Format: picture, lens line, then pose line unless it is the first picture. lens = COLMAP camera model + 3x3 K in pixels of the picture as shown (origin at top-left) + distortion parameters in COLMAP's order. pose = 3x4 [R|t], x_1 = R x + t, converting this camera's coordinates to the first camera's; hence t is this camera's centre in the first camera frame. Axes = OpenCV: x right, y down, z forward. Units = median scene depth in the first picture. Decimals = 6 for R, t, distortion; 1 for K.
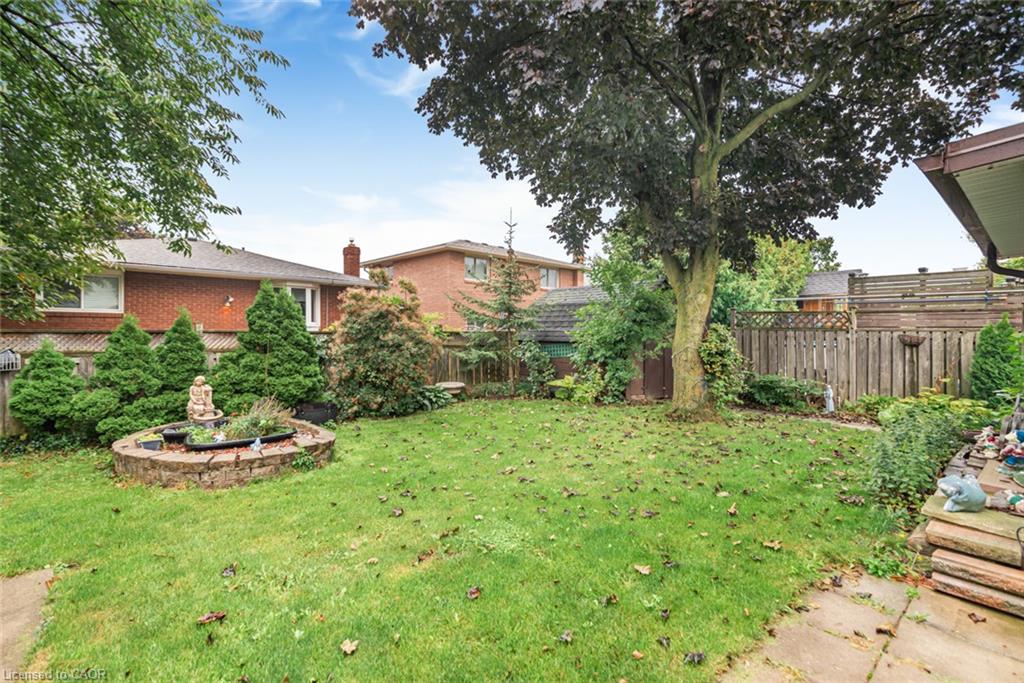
lens RADIAL K [[465.4, 0, 503.5], [0, 465.4, 336.2], [0, 0, 1]] dist [0.015444, -0.000896]
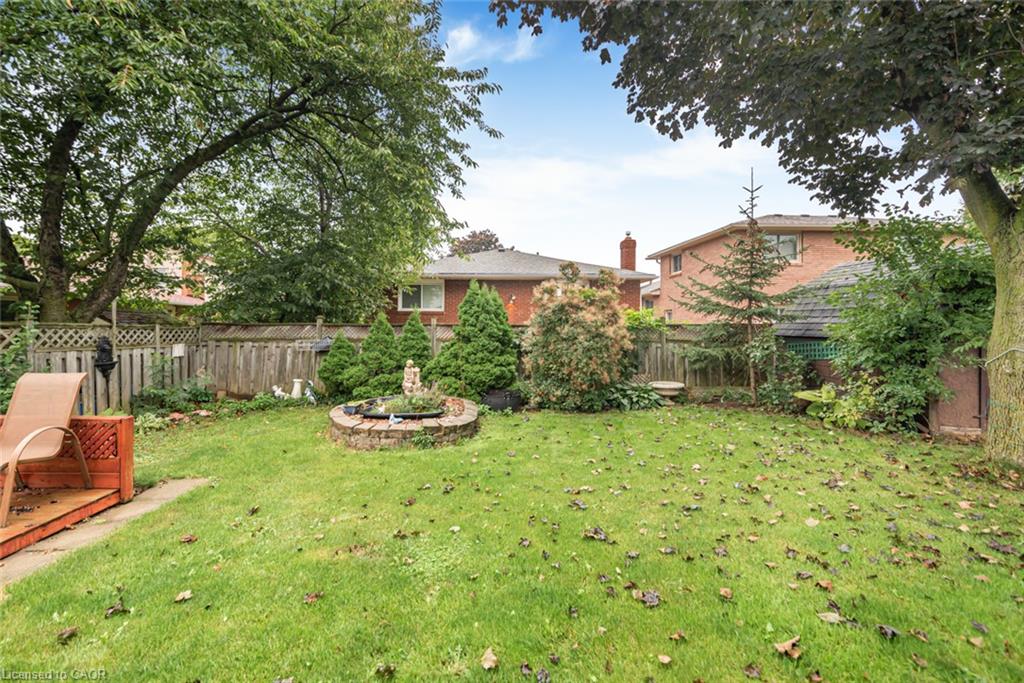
lens RADIAL K [[463.5, 0, 512.3], [0, 463.5, 319.7], [0, 0, 1]] dist [0.015323, -0.000367]
pose [[0.759342, -0.009229, -0.650626, 0.306994], [-0.003438, 0.999829, -0.018194, -0.001815], [0.650682, 0.016052, 0.759180, 0.184558]]
